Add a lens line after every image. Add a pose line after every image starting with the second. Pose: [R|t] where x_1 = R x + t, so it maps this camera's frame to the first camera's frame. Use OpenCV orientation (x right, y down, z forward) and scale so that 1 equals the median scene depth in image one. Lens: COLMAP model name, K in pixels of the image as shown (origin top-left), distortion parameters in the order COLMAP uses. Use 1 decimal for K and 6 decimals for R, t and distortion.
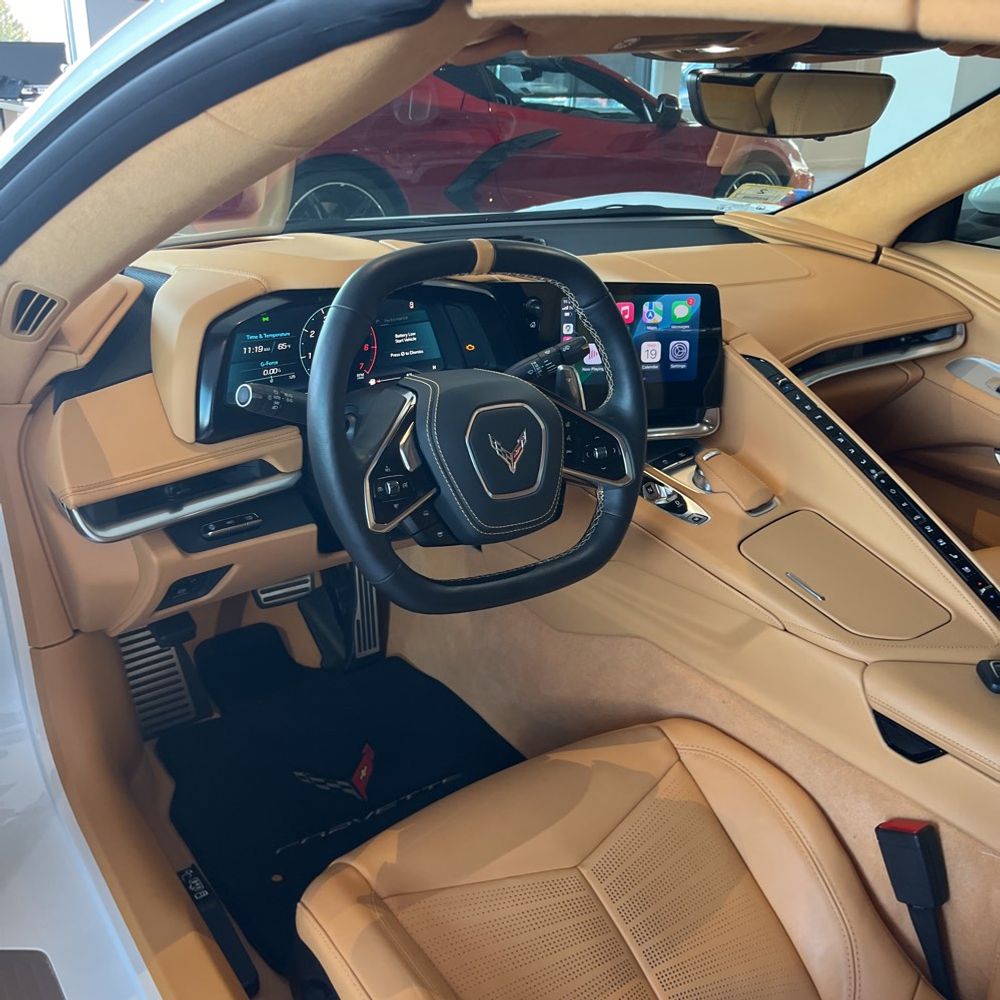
lens RADIAL K [[1011.7, 0, 505.2], [0, 1011.7, 505.6], [0, 0, 1]] dist [0.066501, -0.072159]
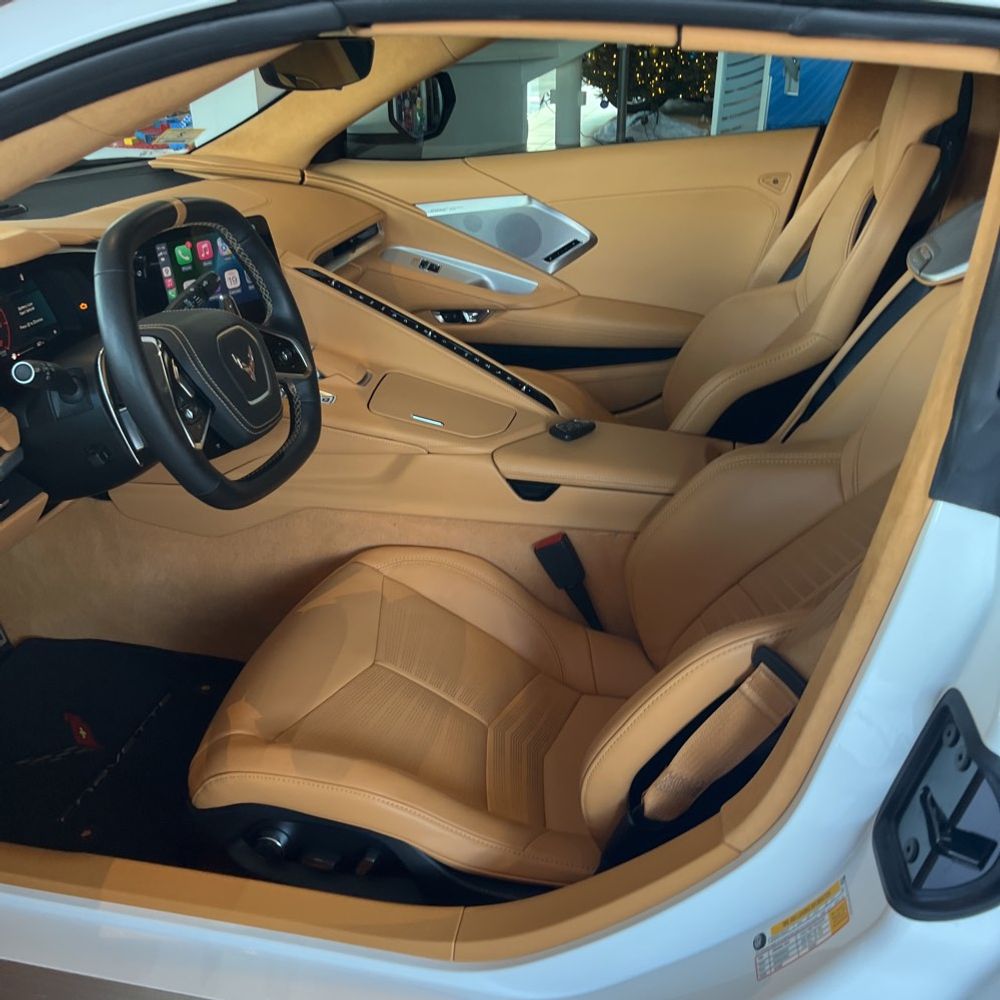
lens RADIAL K [[1011.7, 0, 505.2], [0, 1011.7, 505.6], [0, 0, 1]] dist [0.066501, -0.072159]
pose [[0.738639, -0.327627, 0.589129, -0.424961], [0.291146, 0.943281, 0.159545, 0.001317], [-0.607985, 0.053676, 0.792132, -0.128277]]
